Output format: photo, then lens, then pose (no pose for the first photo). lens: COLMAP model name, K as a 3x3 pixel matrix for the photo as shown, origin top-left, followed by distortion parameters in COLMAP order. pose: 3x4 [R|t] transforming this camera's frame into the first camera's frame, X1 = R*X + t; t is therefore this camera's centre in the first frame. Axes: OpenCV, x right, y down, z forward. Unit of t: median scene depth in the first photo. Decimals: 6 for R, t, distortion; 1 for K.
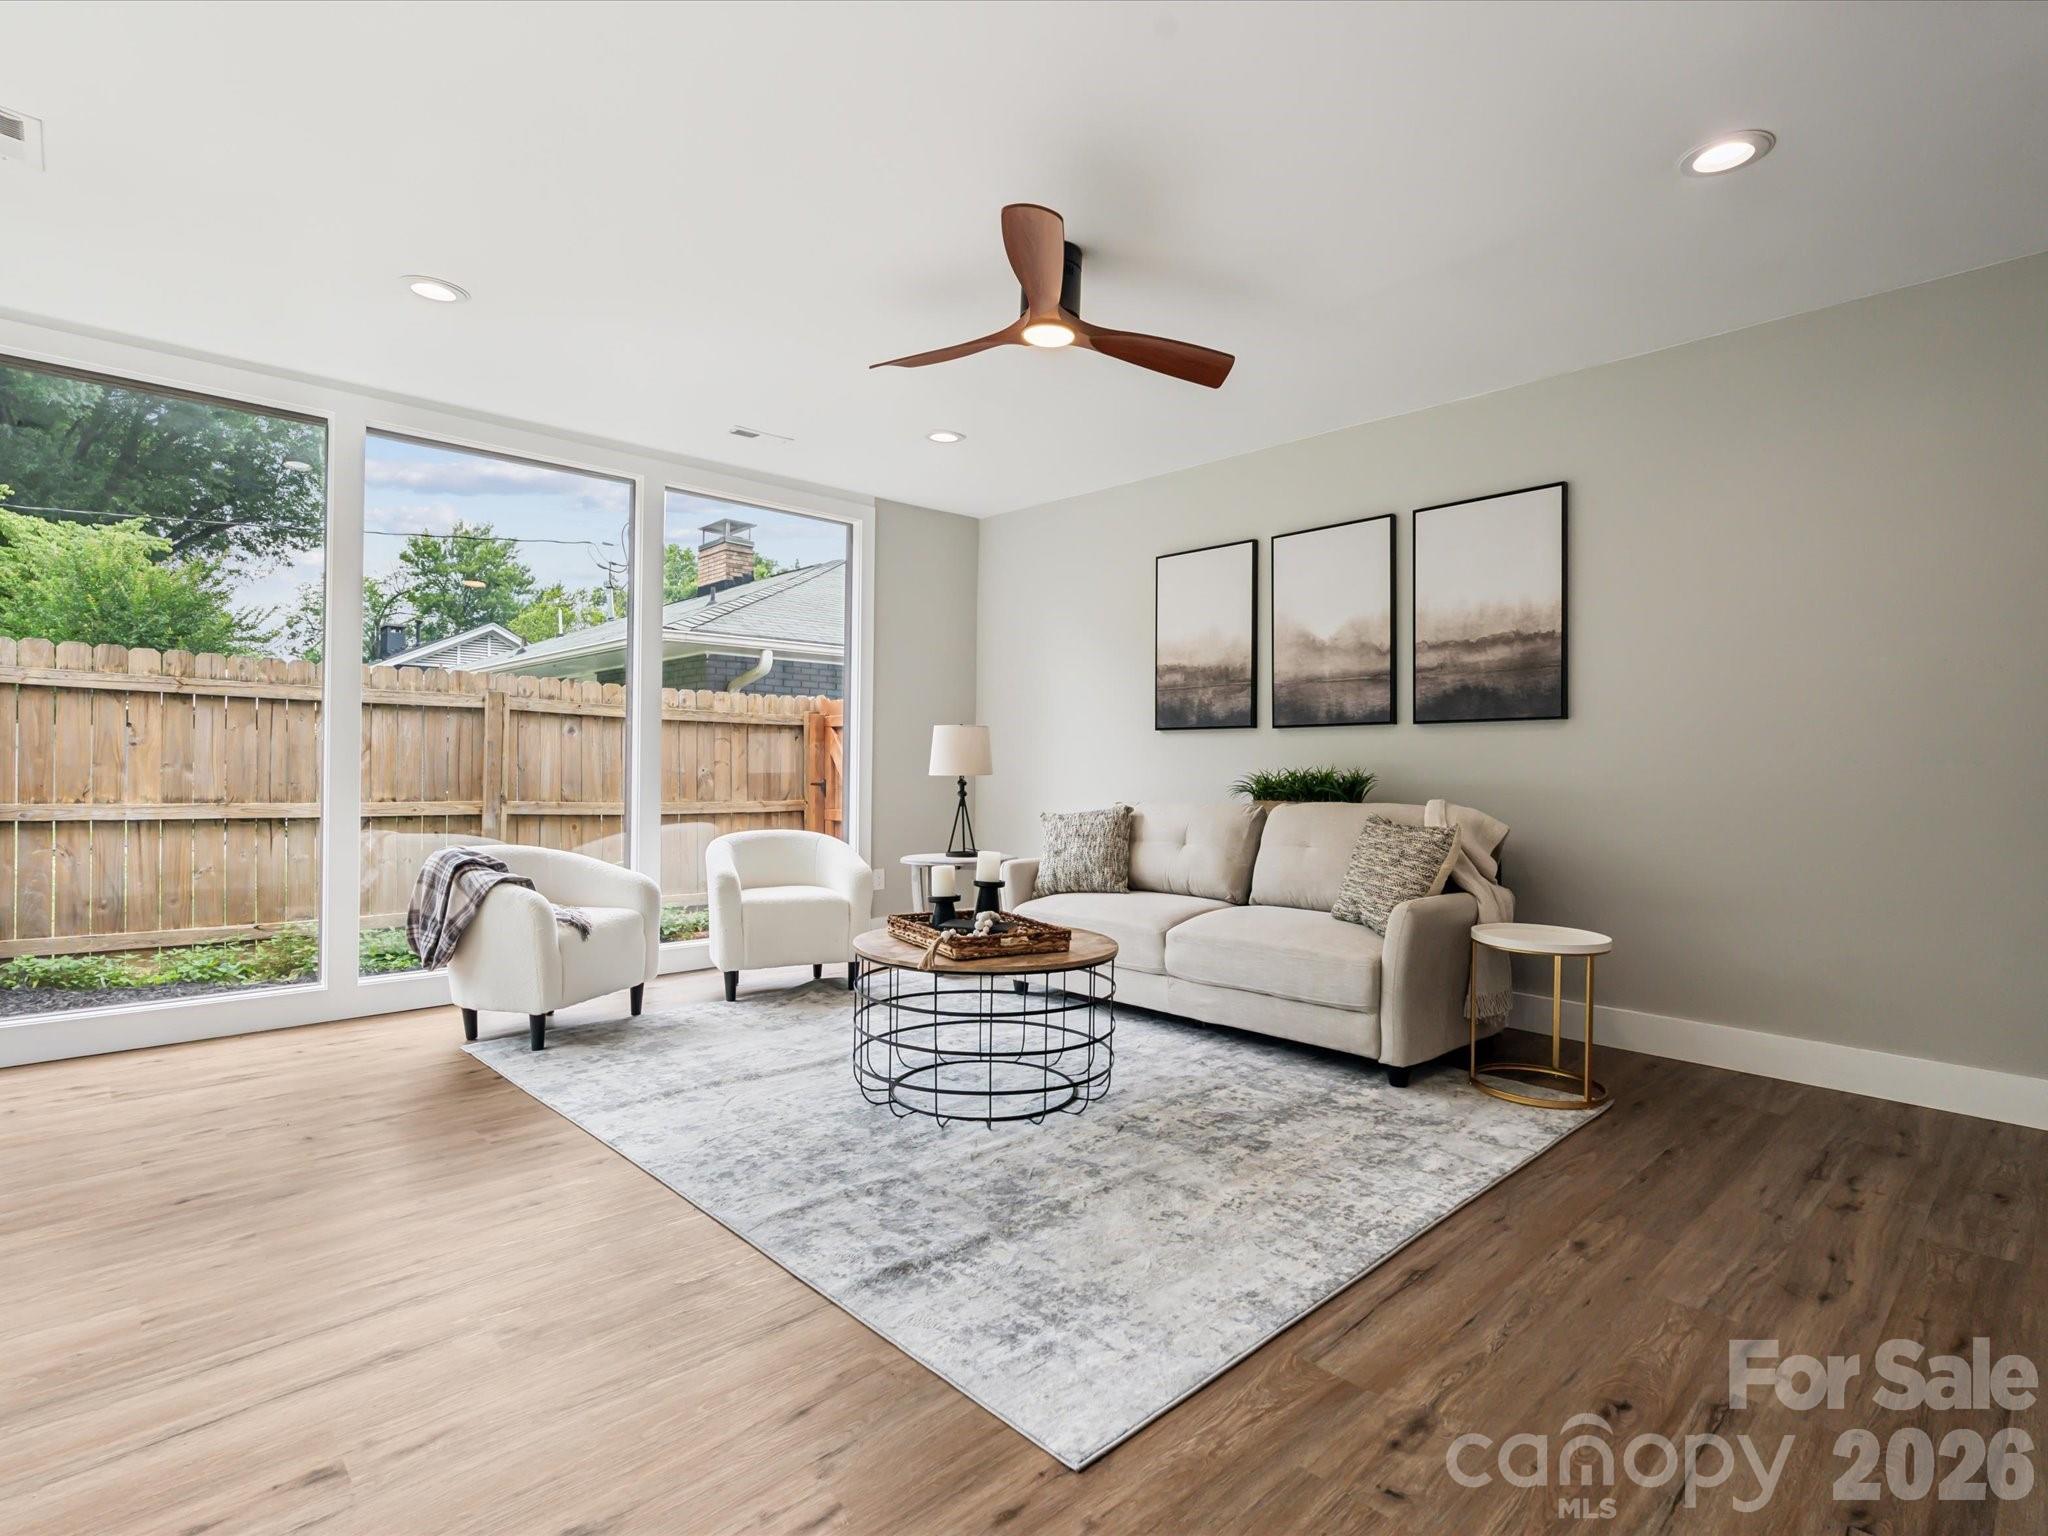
lens RADIAL K [[1014.6, 0, 1032.9], [0, 1014.6, 768.4], [0, 0, 1]] dist [-0.000760, 0.000274]
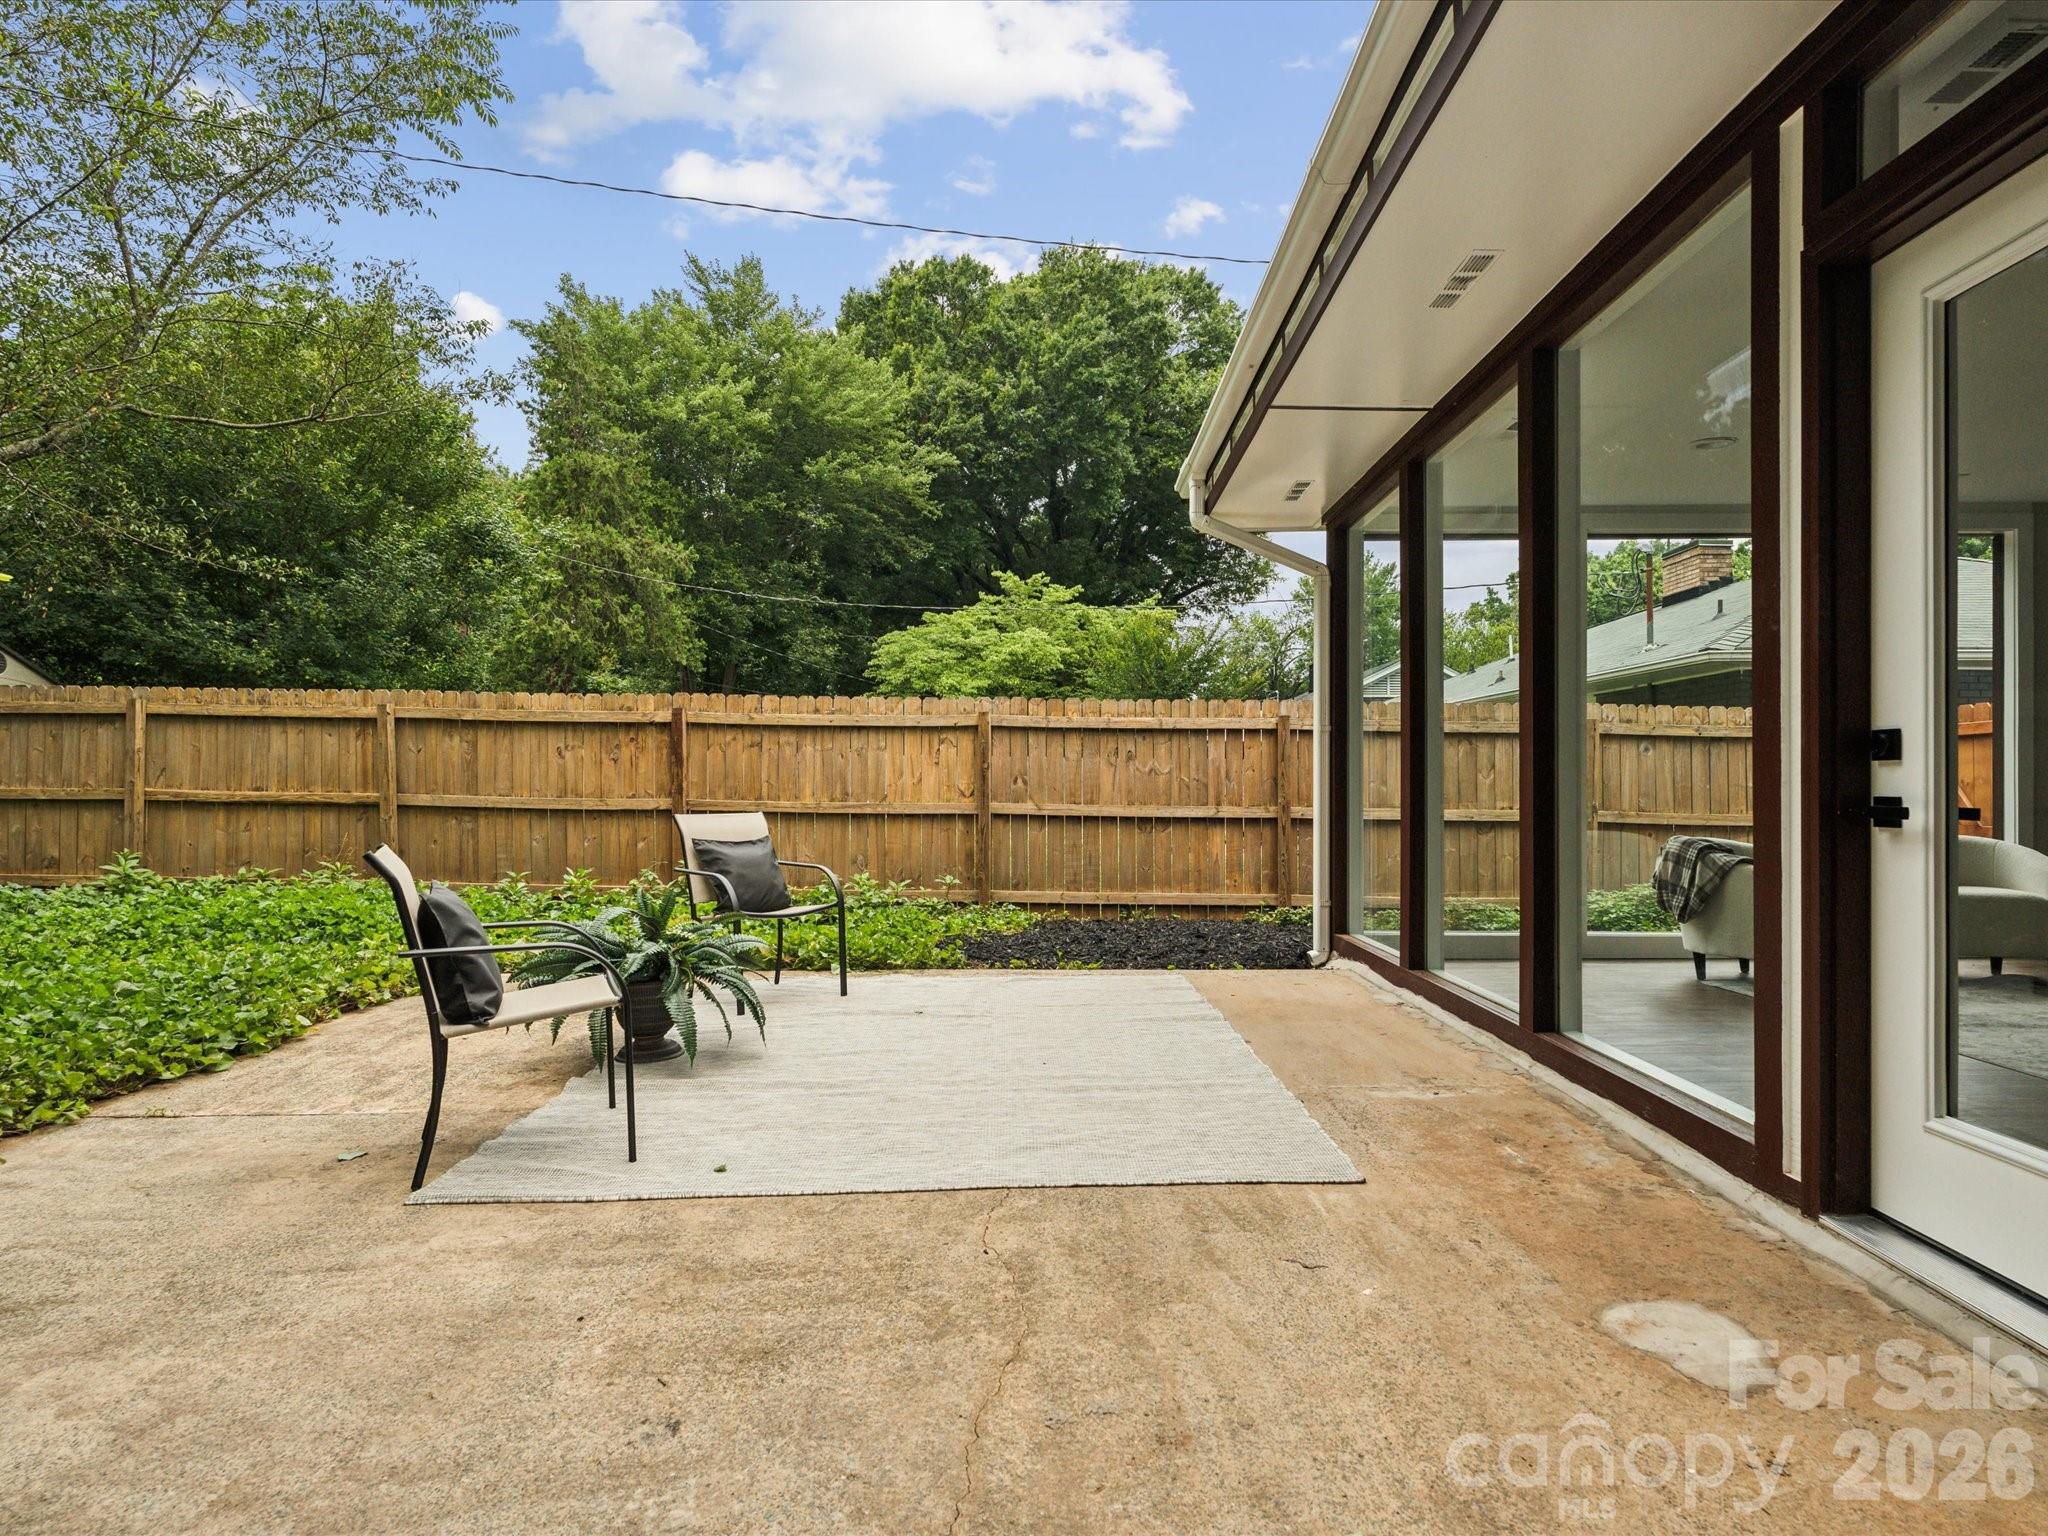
lens RADIAL K [[1087.2, 0, 1071.8], [0, 1087.2, 789.2], [0, 0, 1]] dist [-0.002537, -0.000268]
pose [[0.724220, -0.007485, -0.689528, -0.166418], [0.005226, 0.999972, -0.005366, 0.018620], [0.689549, 0.000283, 0.724239, -0.628930]]
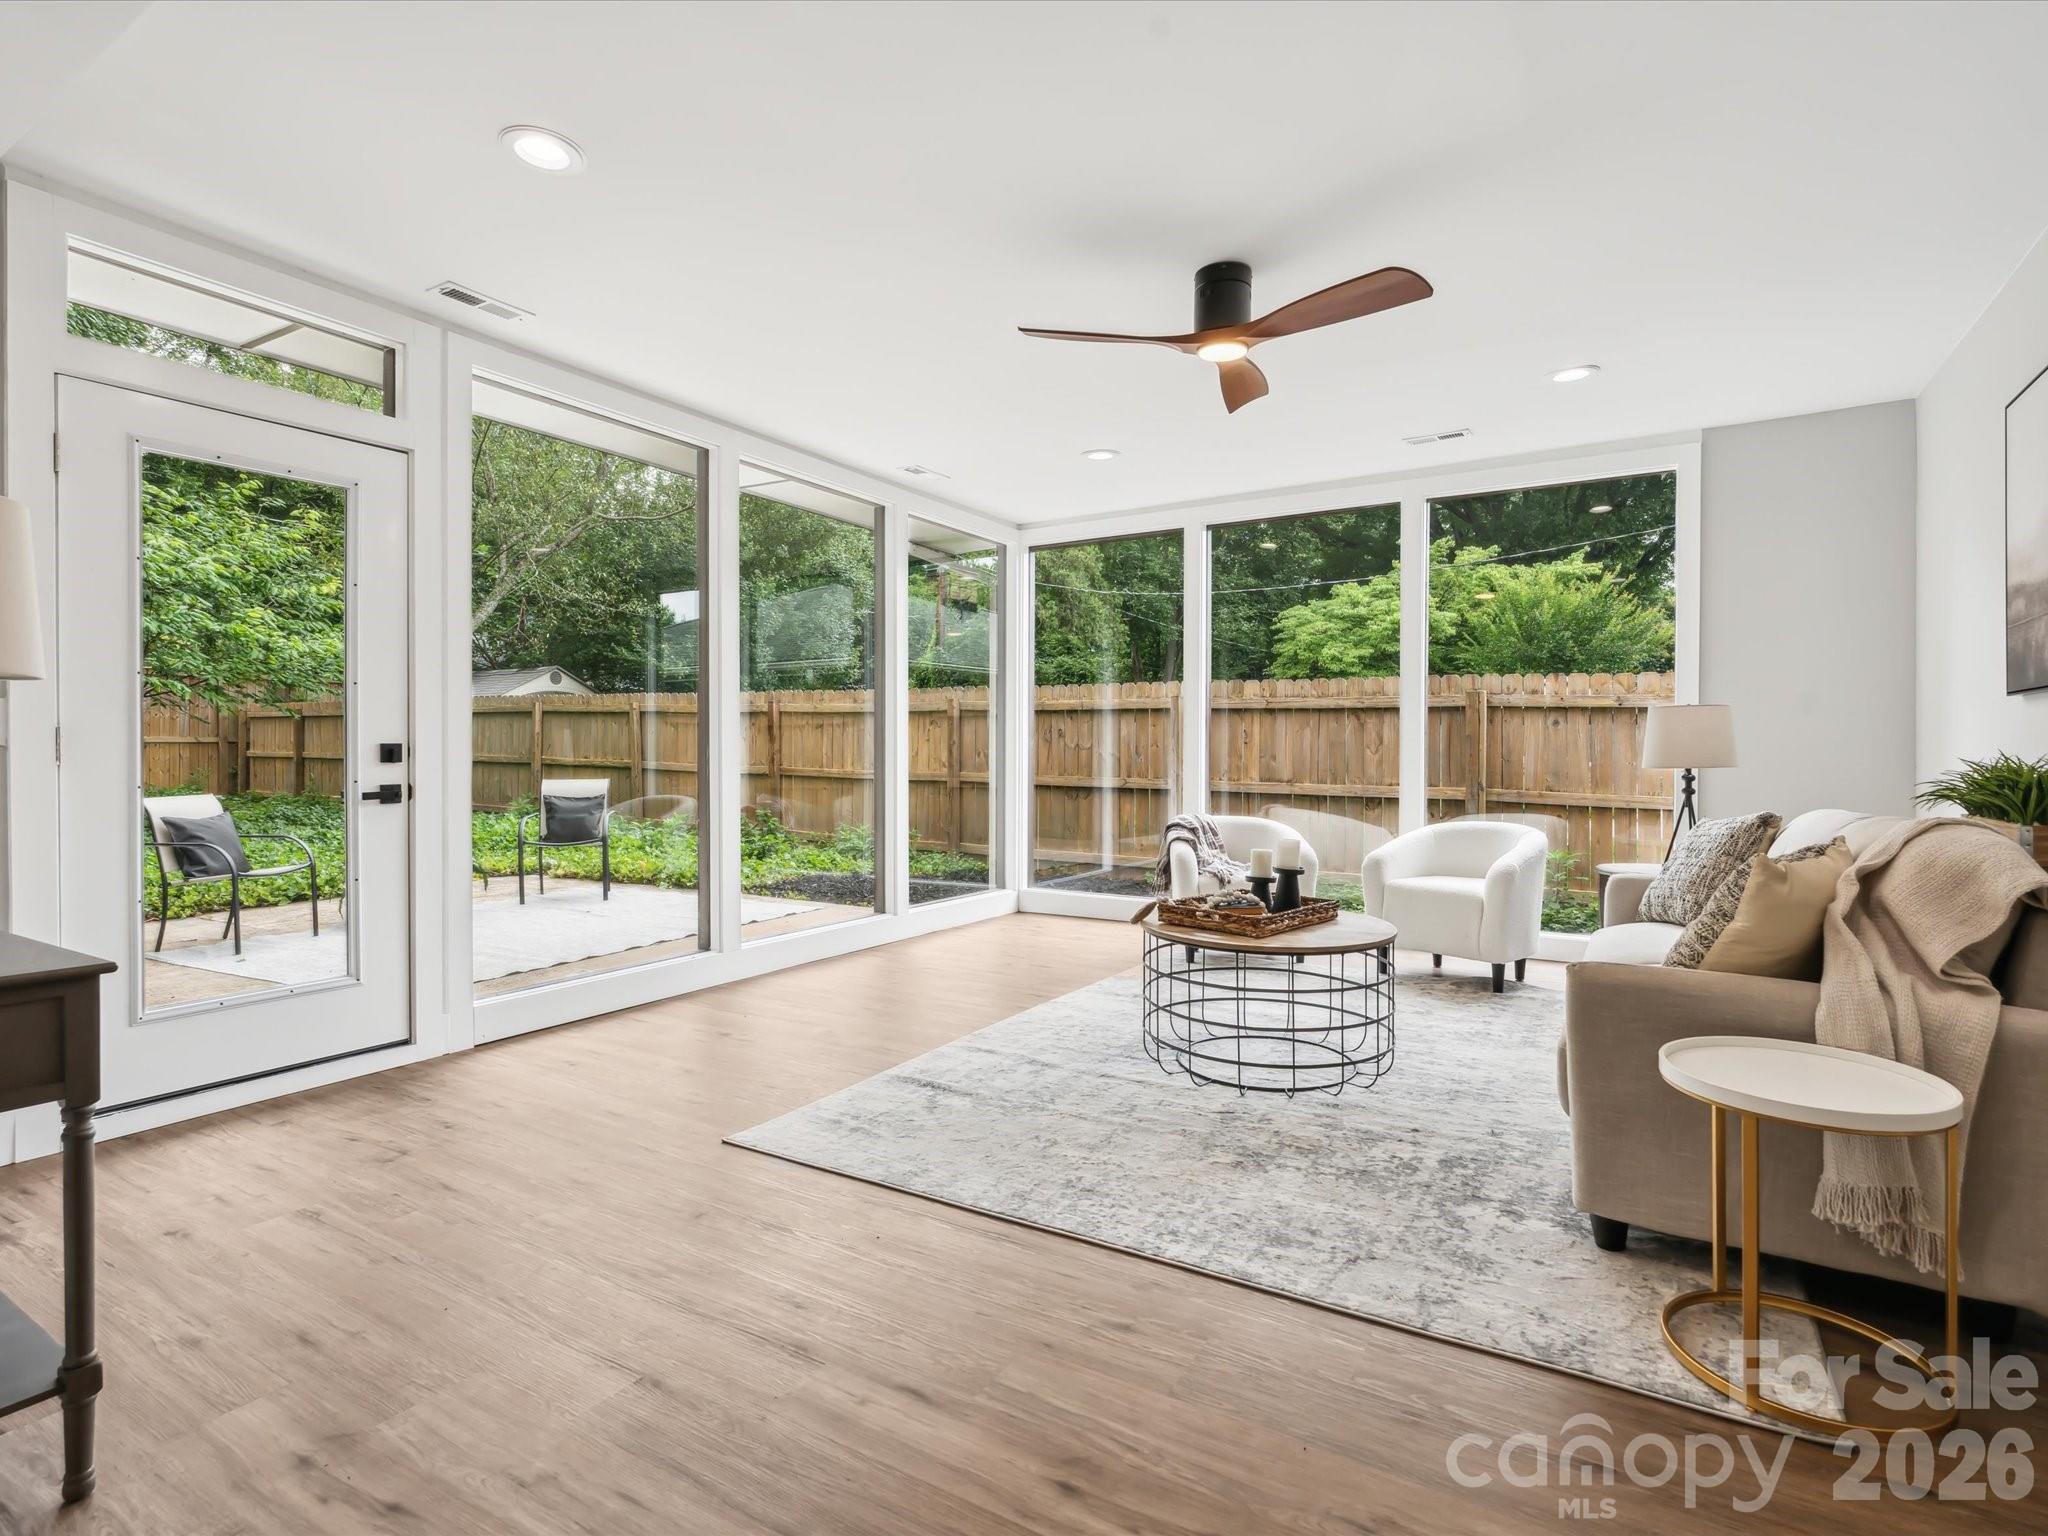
lens RADIAL K [[1050.9, 0, 1069.7], [0, 1050.9, 753.6], [0, 0, 1]] dist [0.000747, 0.000070]
pose [[0.276089, -0.005442, -0.961117, 0.860605], [-0.000836, 0.999982, -0.005902, 0.001337], [0.961132, 0.002433, 0.276080, 0.453195]]
